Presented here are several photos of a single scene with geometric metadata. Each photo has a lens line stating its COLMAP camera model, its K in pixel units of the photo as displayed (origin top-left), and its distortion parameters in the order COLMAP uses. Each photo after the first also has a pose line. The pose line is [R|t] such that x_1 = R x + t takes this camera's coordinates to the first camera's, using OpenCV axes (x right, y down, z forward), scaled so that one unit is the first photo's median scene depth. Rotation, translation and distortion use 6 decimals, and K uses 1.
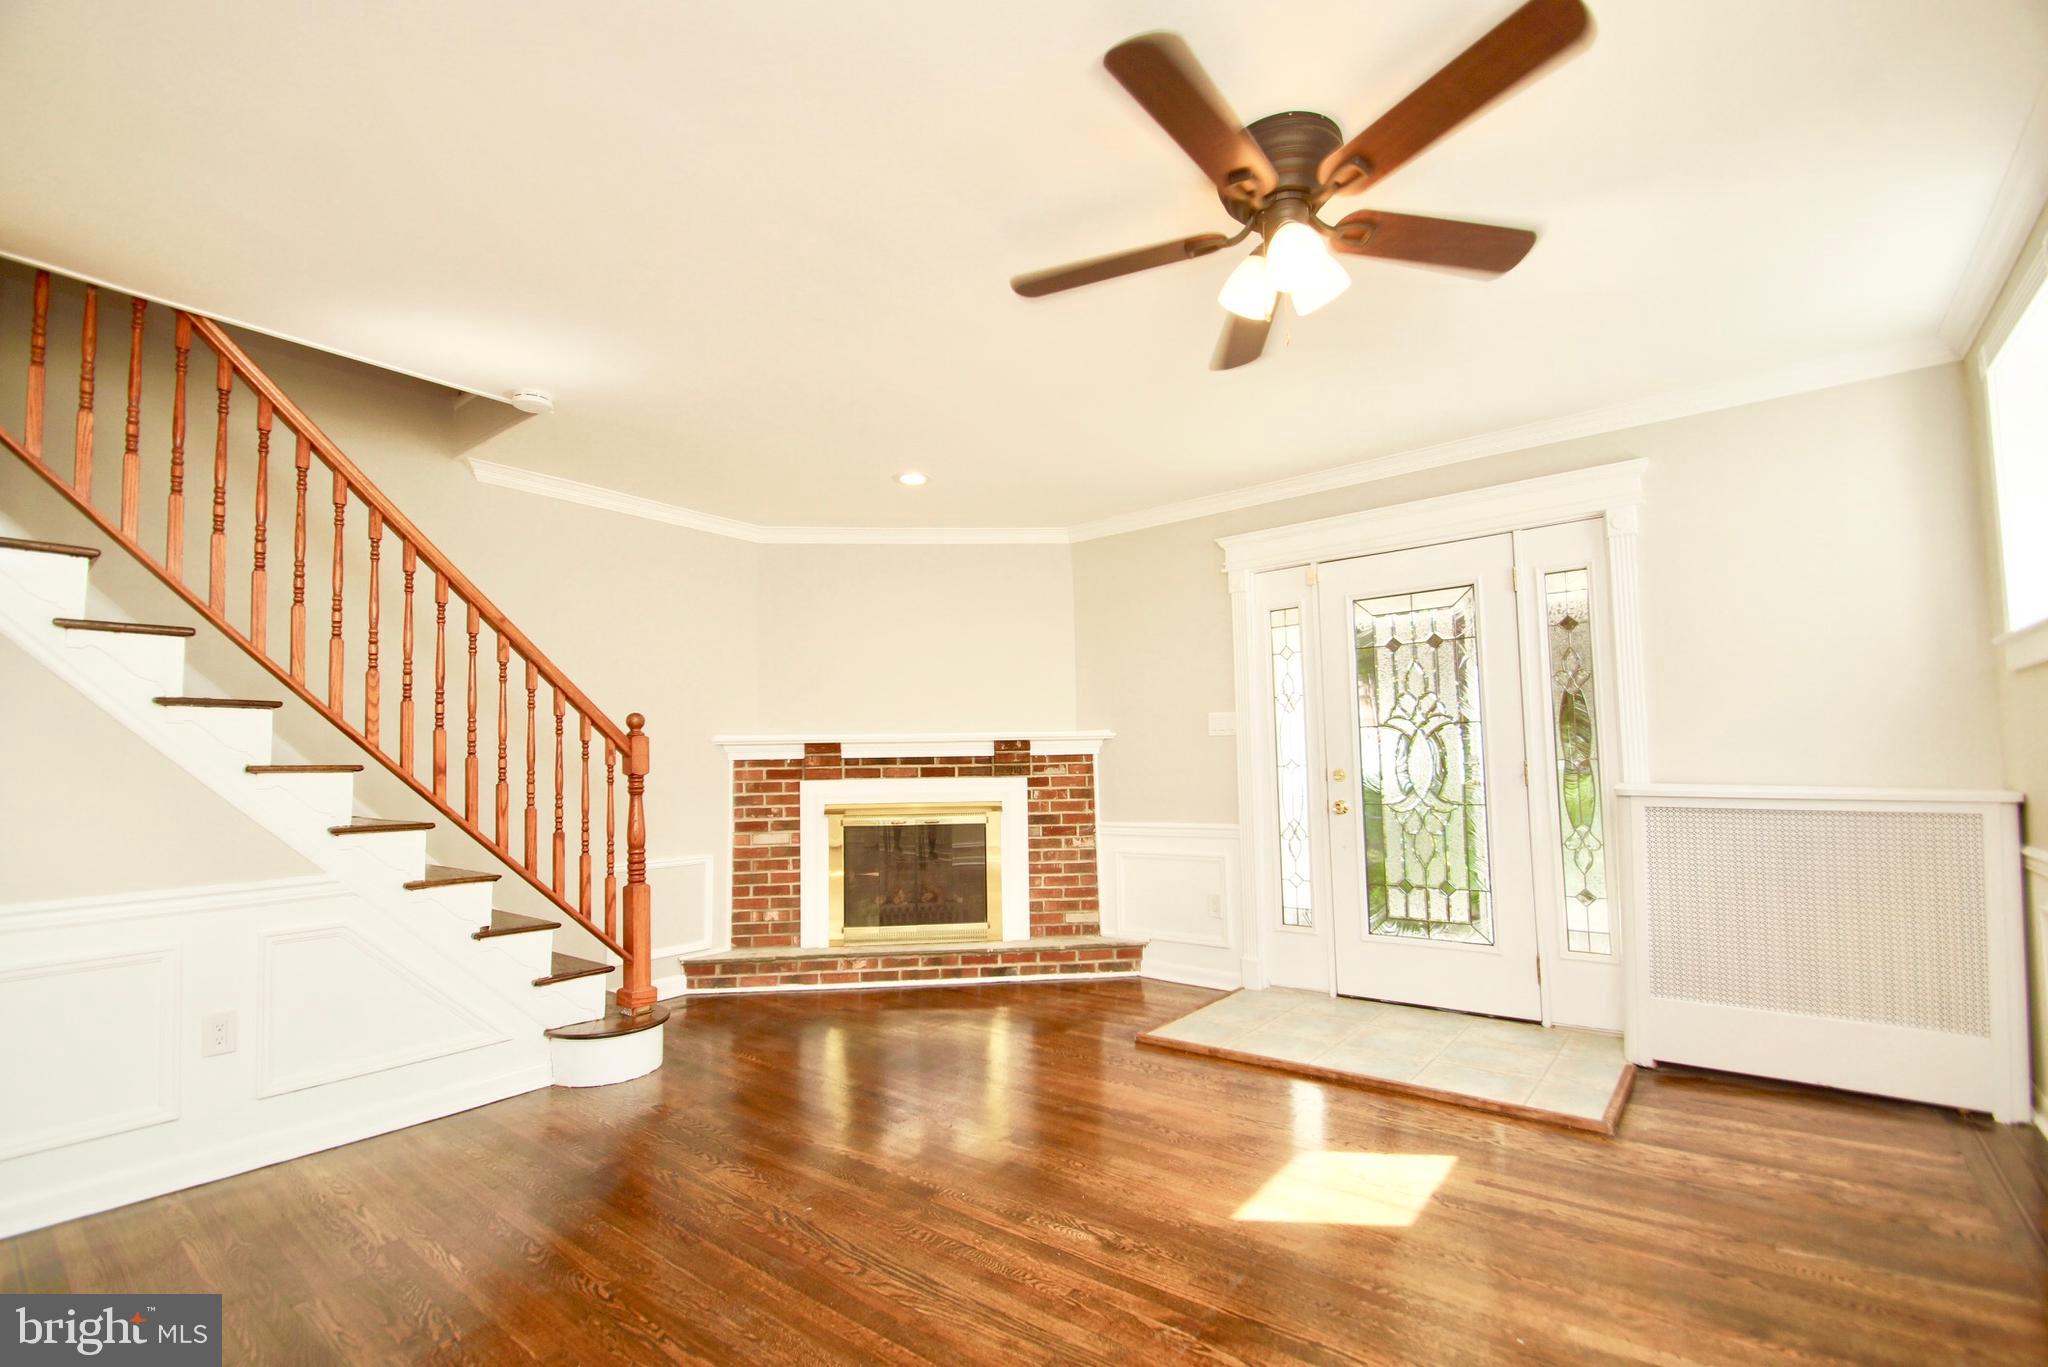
lens RADIAL K [[902.1, 0, 1021.0], [0, 902.1, 709.5], [0, 0, 1]] dist [0.019129, -0.022627]
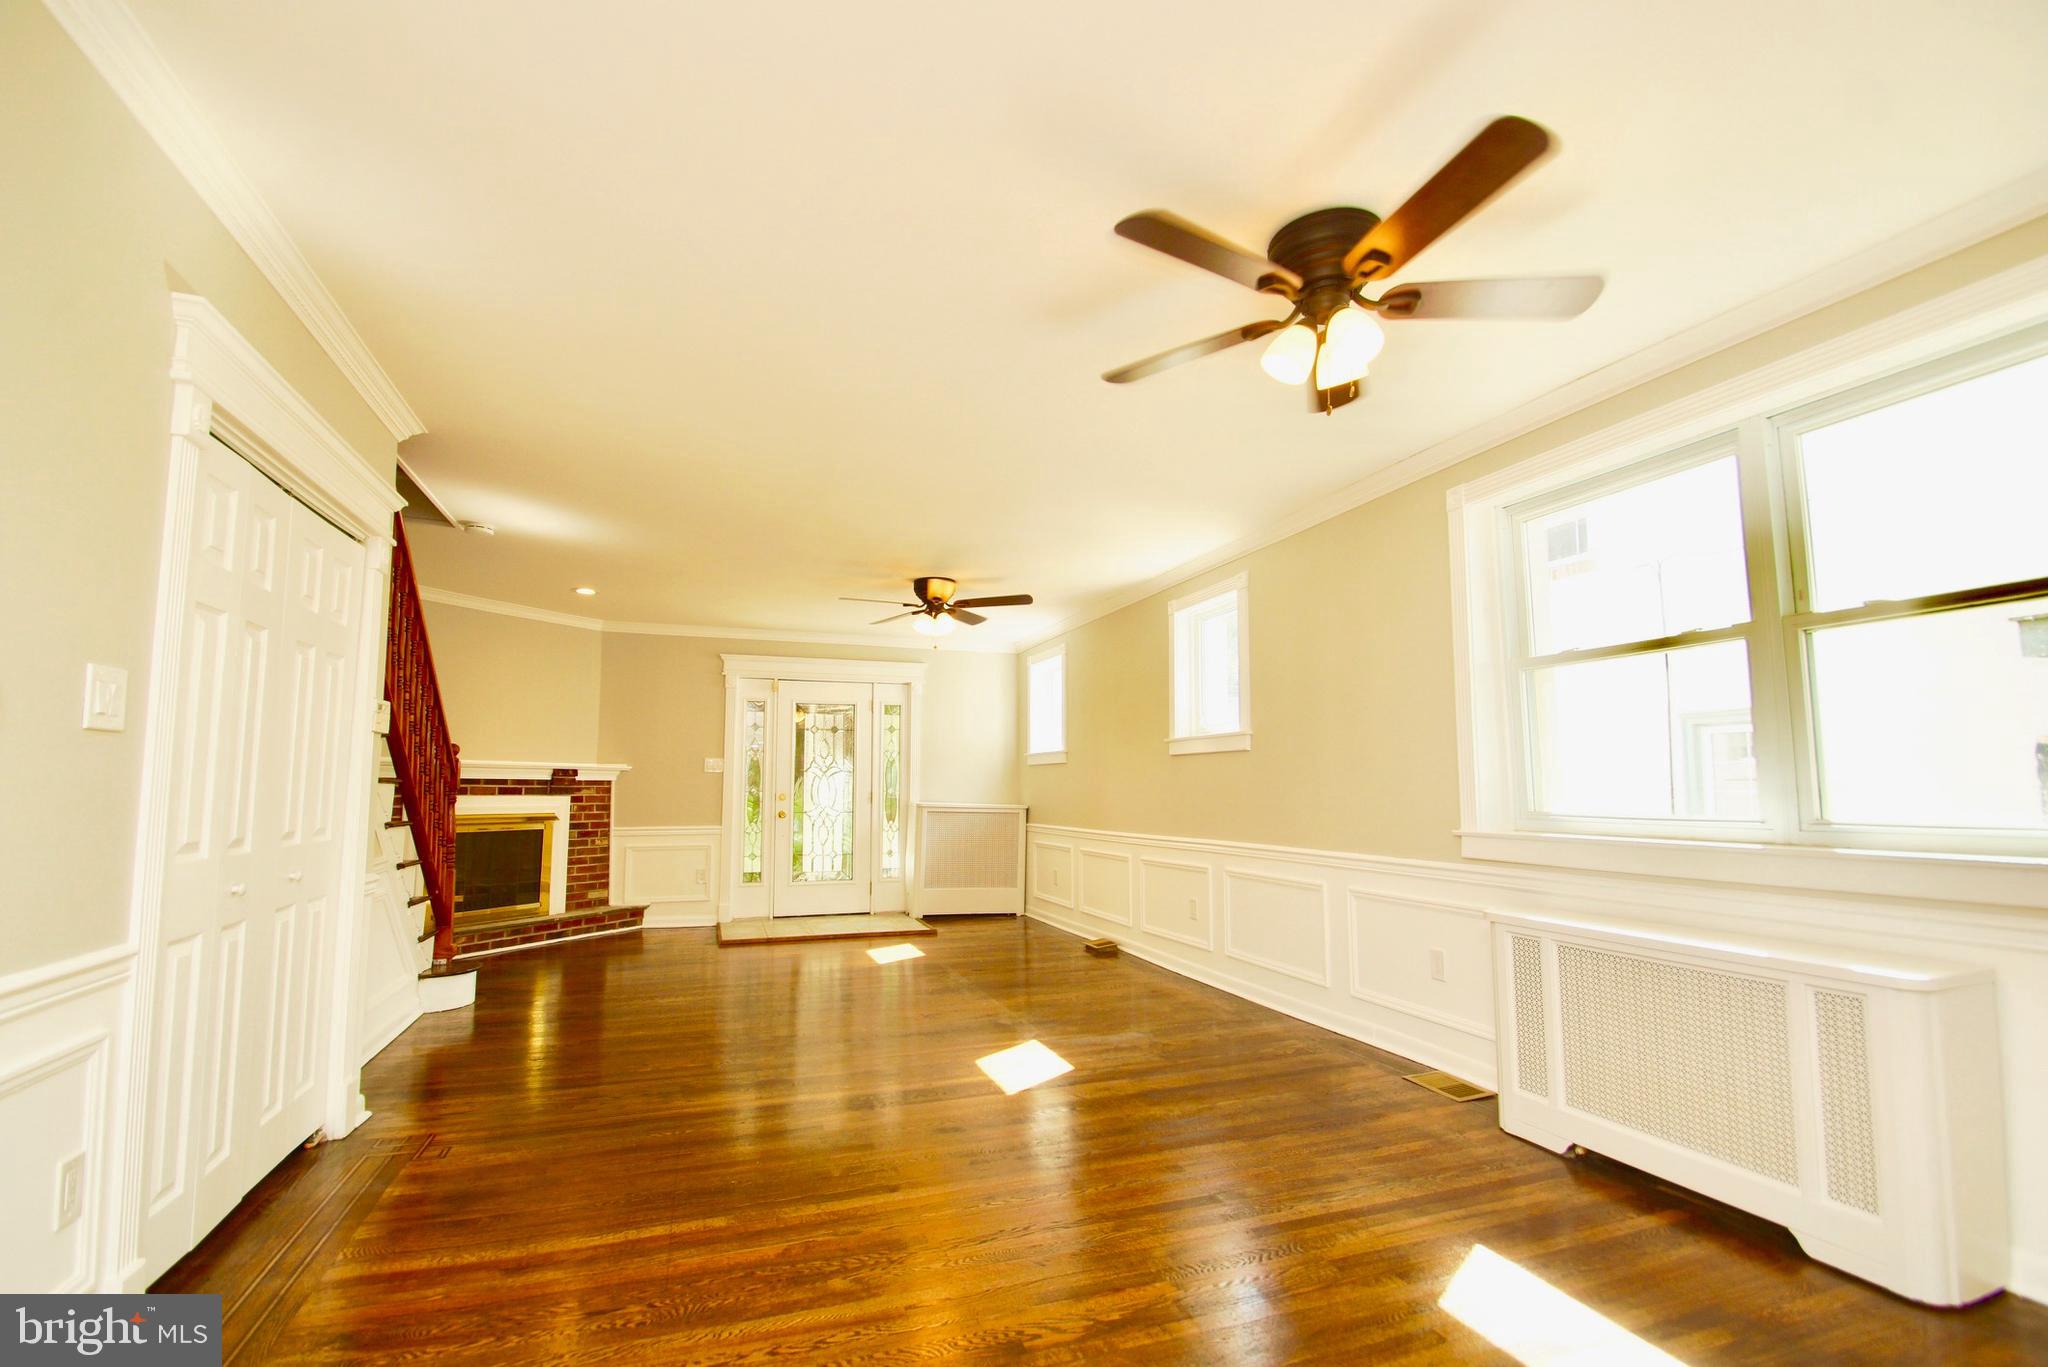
lens RADIAL K [[902.1, 0, 1021.0], [0, 902.1, 709.5], [0, 0, 1]] dist [0.019129, -0.022627]
pose [[0.518906, 0.096280, 0.849392, -0.836946], [-0.070639, 0.995068, -0.069638, -0.009272], [-0.851908, -0.023864, 0.523148, -0.318999]]
